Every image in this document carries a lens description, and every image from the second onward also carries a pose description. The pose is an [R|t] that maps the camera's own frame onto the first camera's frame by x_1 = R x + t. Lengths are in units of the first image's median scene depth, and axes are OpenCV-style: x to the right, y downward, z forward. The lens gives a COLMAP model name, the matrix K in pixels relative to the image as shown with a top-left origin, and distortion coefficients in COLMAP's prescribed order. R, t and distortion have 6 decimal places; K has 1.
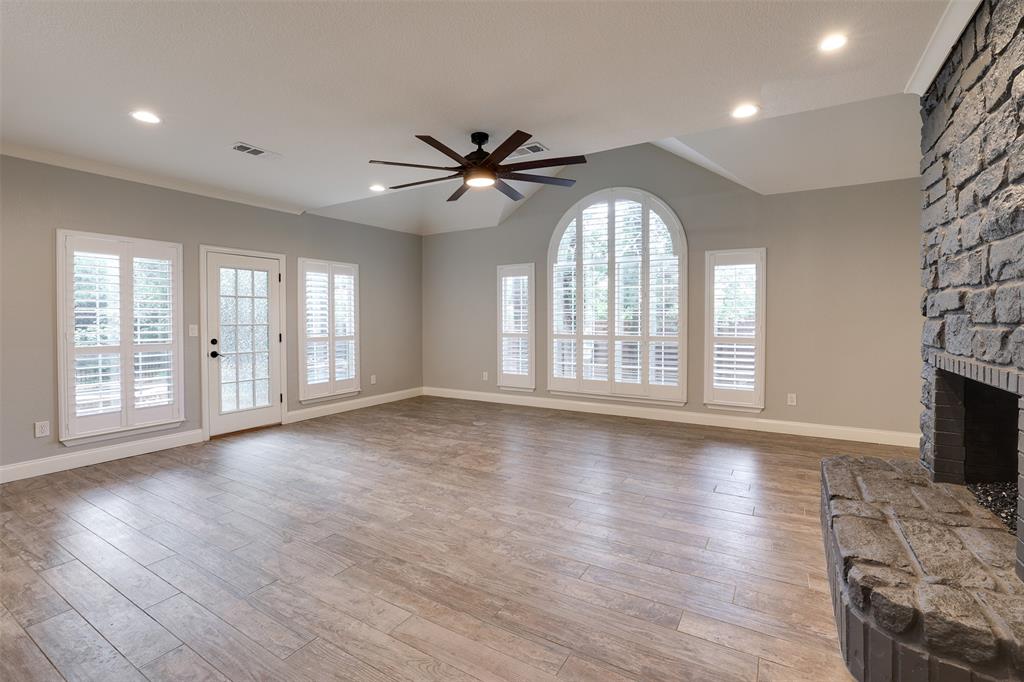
lens RADIAL K [[446.7, 0, 577.0], [0, 446.7, 320.1], [0, 0, 1]] dist [-0.043428, 0.011194]
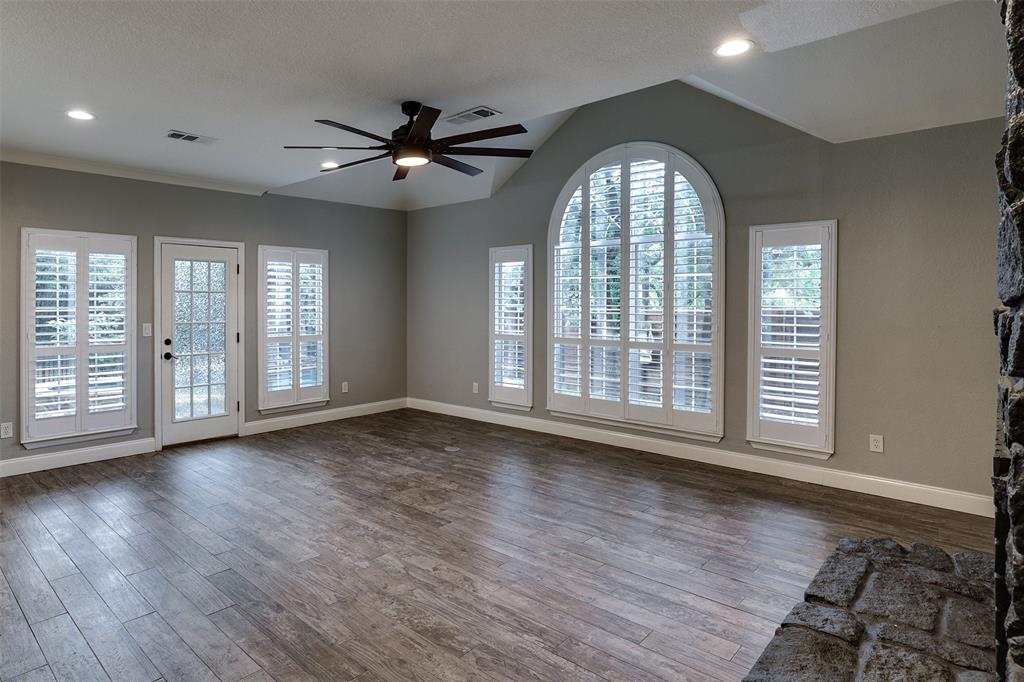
lens RADIAL K [[600.4, 0, 512.6], [0, 600.4, 299.6], [0, 0, 1]] dist [-0.029835, 0.009471]
pose [[0.968062, 0.001500, -0.250705, 0.180447], [-0.003540, 0.999964, -0.007686, -0.033257], [0.250684, 0.008328, 0.968033, -0.023247]]
